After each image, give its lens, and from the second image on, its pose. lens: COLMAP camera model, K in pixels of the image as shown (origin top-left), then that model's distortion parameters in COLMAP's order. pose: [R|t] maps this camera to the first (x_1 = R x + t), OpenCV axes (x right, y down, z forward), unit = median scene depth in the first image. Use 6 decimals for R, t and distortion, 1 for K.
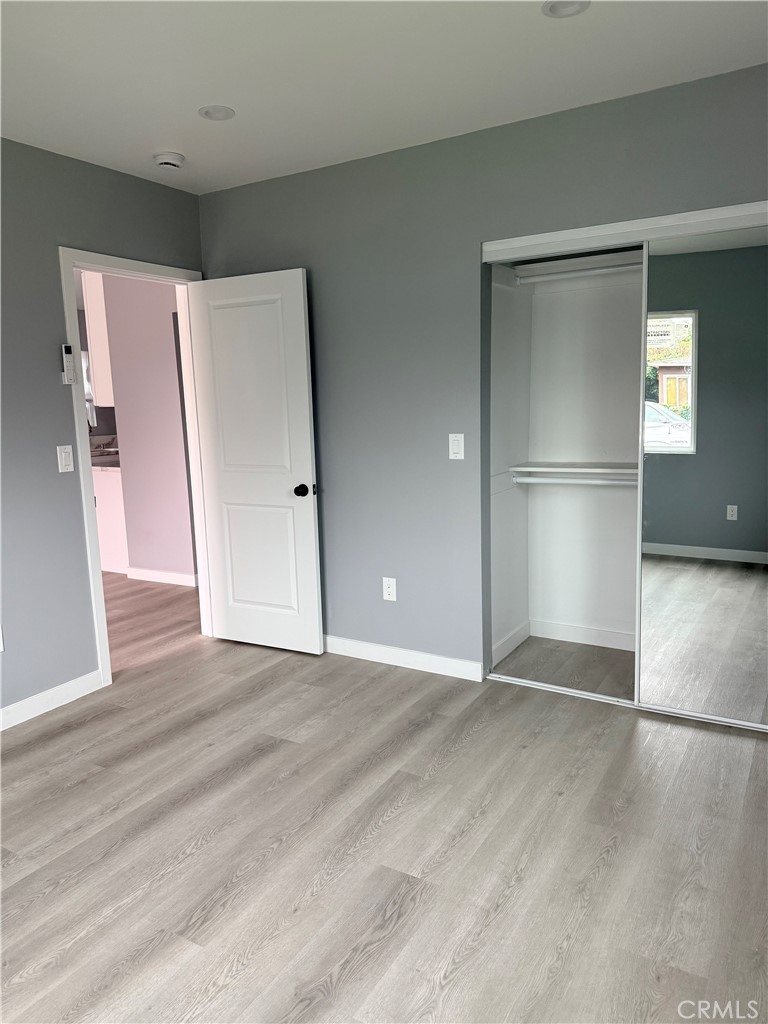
lens RADIAL K [[723.2, 0, 384.5], [0, 723.2, 511.1], [0, 0, 1]] dist [0.024223, -0.022493]
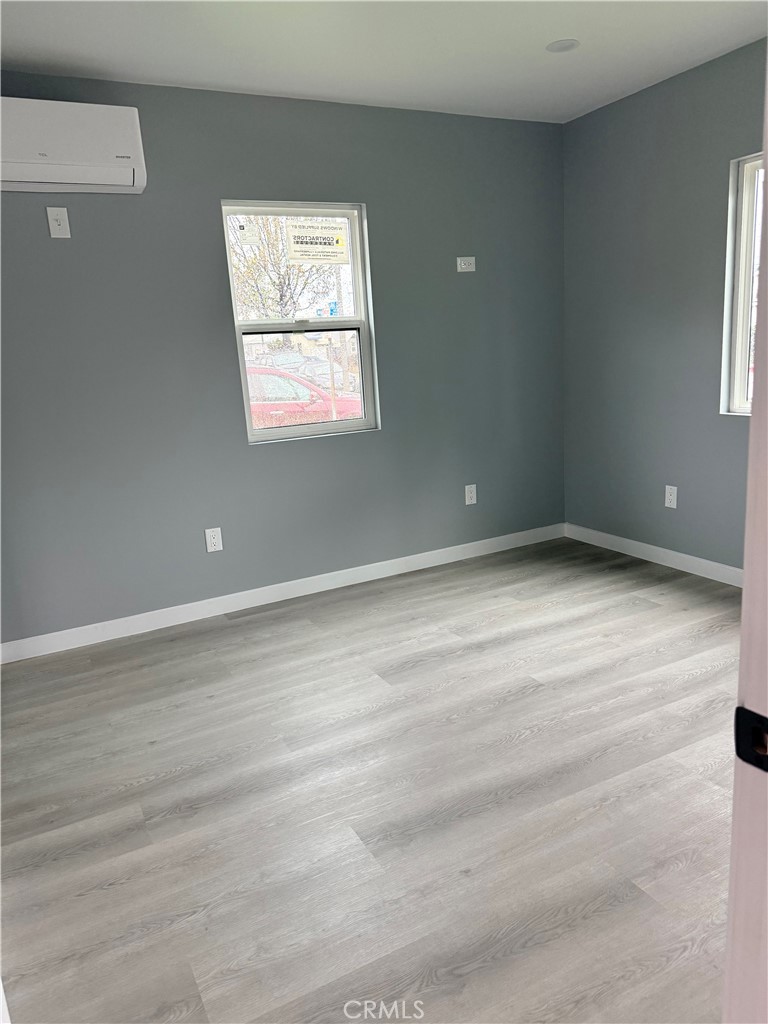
lens RADIAL K [[723.2, 0, 381.9], [0, 723.2, 512.9], [0, 0, 1]] dist [0.024223, -0.022493]
pose [[-0.846677, -0.025784, 0.531482, -0.678525], [0.181579, 0.924870, 0.334133, -0.246343], [-0.500167, 0.379408, -0.778384, 1.901297]]
